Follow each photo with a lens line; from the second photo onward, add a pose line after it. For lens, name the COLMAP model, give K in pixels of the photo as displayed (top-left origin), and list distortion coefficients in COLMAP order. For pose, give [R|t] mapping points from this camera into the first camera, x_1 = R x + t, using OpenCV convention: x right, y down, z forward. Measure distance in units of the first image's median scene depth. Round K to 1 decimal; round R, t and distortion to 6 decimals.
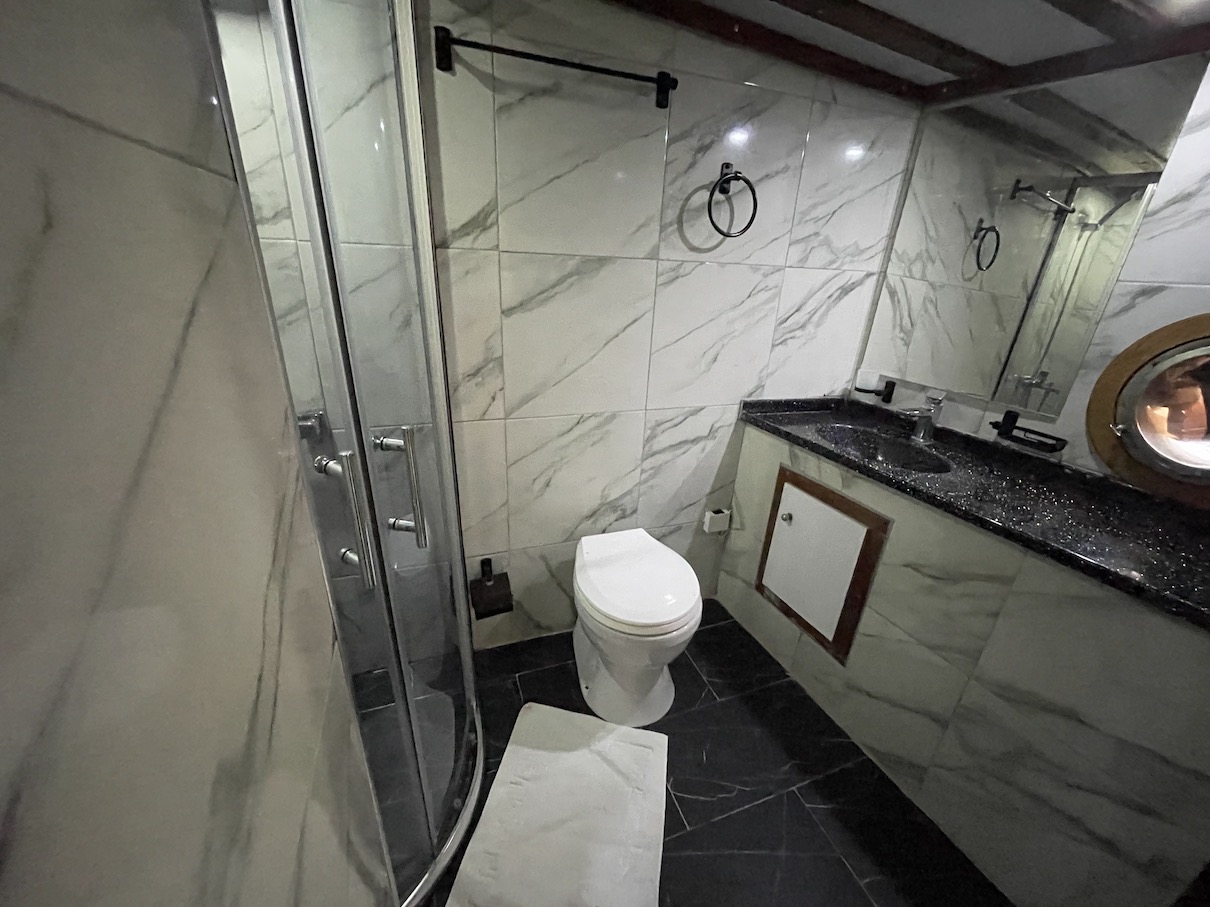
lens RADIAL K [[486.1, 0, 602.0], [0, 486.1, 454.0], [0, 0, 1]] dist [-0.006752, 0.000806]
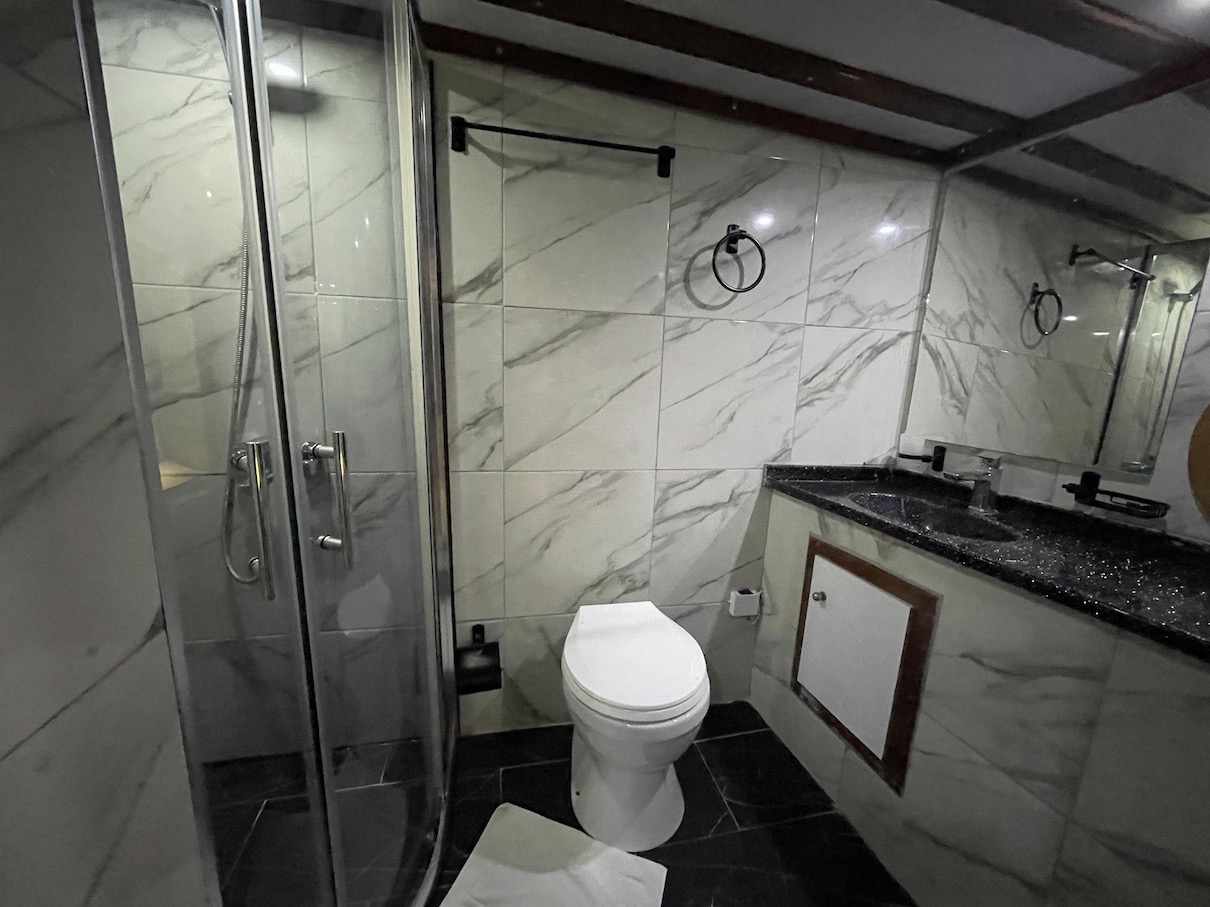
lens RADIAL K [[486.1, 0, 601.5], [0, 486.1, 452.4], [0, 0, 1]] dist [-0.006752, 0.000806]
pose [[0.989845, 0.014860, -0.141375, 0.130189], [-0.043946, 0.977794, -0.204911, 0.081226], [0.135191, 0.209043, 0.968517, 0.075955]]
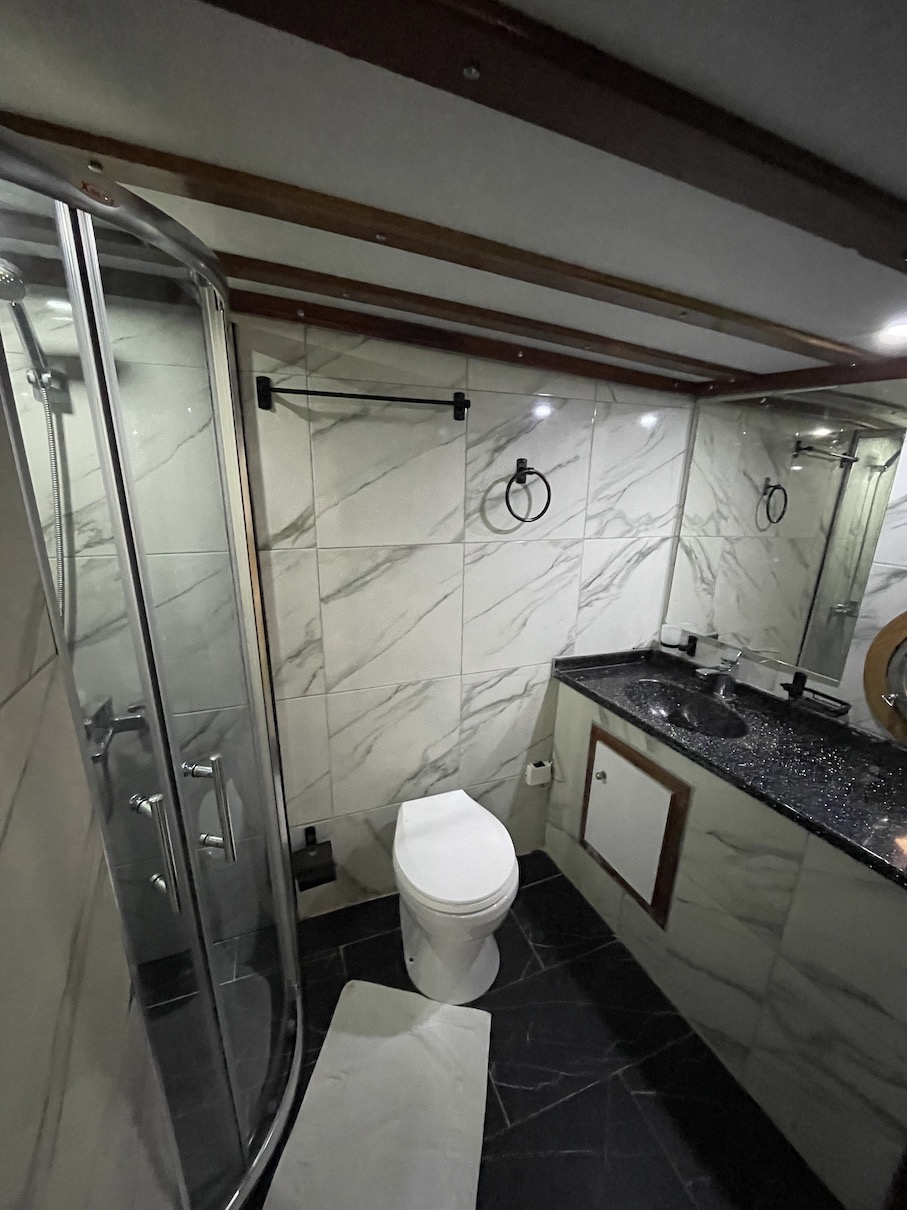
lens RADIAL K [[486.1, 0, 449.1], [0, 486.1, 602.6], [0, 0, 1]] dist [-0.006752, 0.000806]
pose [[0.999514, -0.031166, 0.000482, 0.075431], [0.031001, 0.992384, -0.119217, -0.133283], [0.003237, 0.119174, 0.992868, -0.077121]]
